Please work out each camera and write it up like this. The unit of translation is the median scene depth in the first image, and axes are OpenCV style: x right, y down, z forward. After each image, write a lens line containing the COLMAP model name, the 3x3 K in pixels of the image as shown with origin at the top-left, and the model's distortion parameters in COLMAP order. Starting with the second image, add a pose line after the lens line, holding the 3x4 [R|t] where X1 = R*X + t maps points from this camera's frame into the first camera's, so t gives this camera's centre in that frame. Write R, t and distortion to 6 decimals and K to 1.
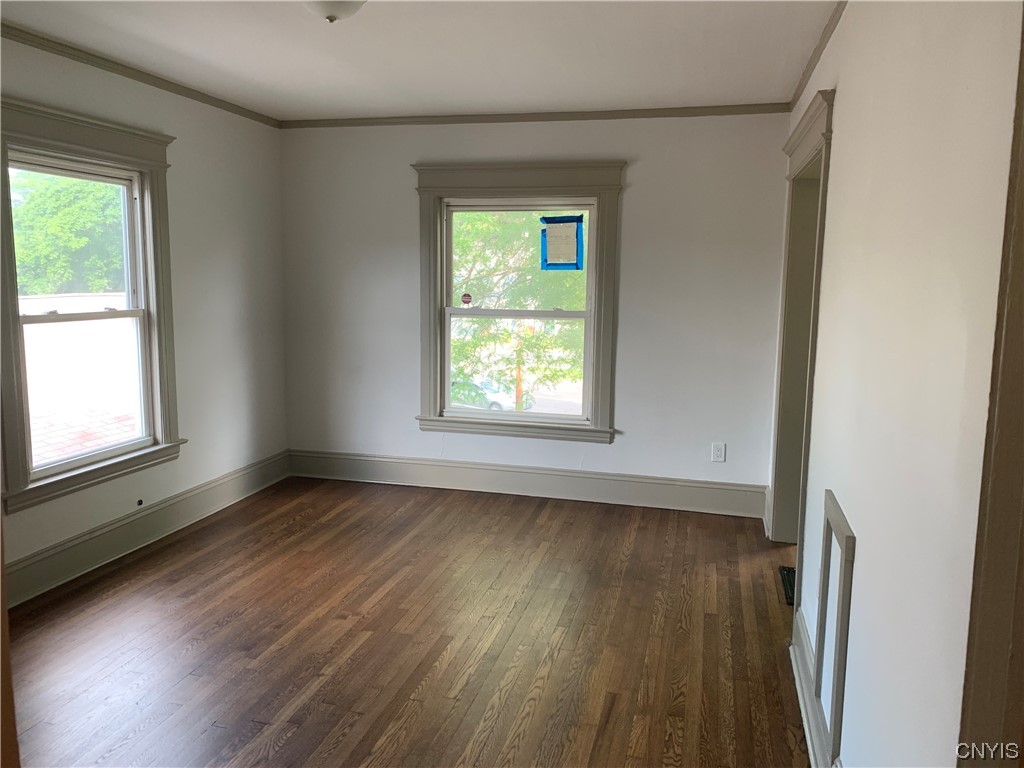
lens RADIAL K [[806.5, 0, 512.0], [0, 806.5, 384.0], [0, 0, 1]] dist [0.223010, -0.001429]
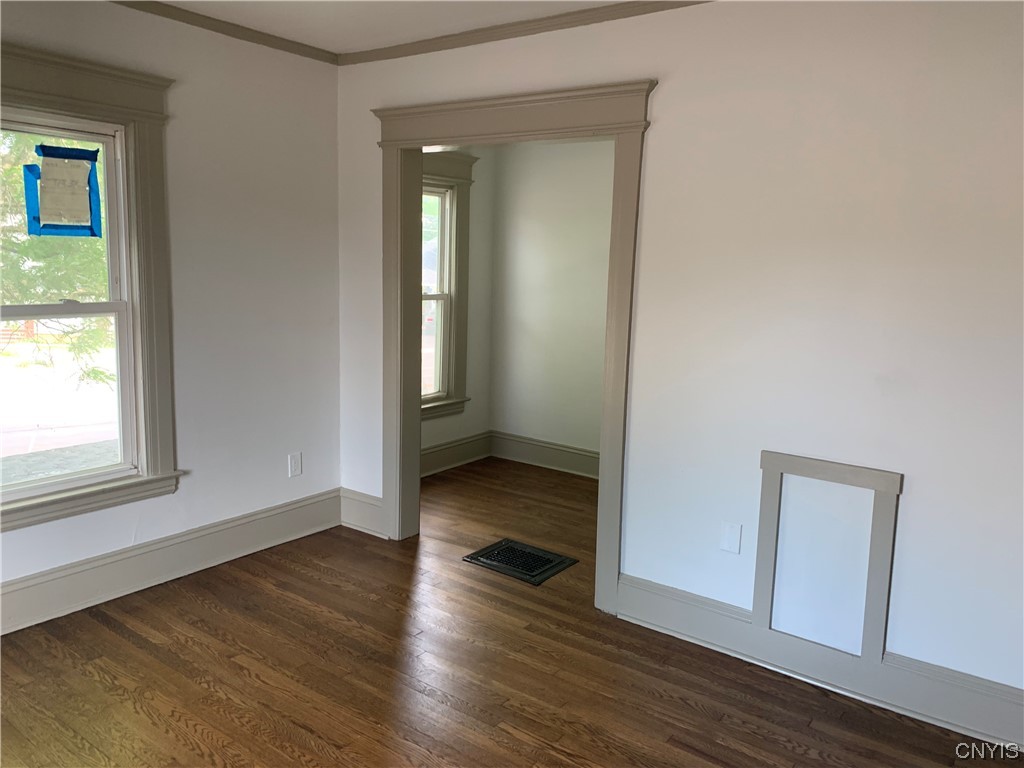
lens RADIAL K [[809.7, 0, 512.0], [0, 809.7, 384.0], [0, 0, 1]] dist [0.041714, -0.000827]
pose [[0.382193, -0.153711, 0.911209, -0.398717], [0.108427, 0.986717, 0.120971, -0.072127], [-0.917699, 0.052565, 0.393783, 0.473590]]
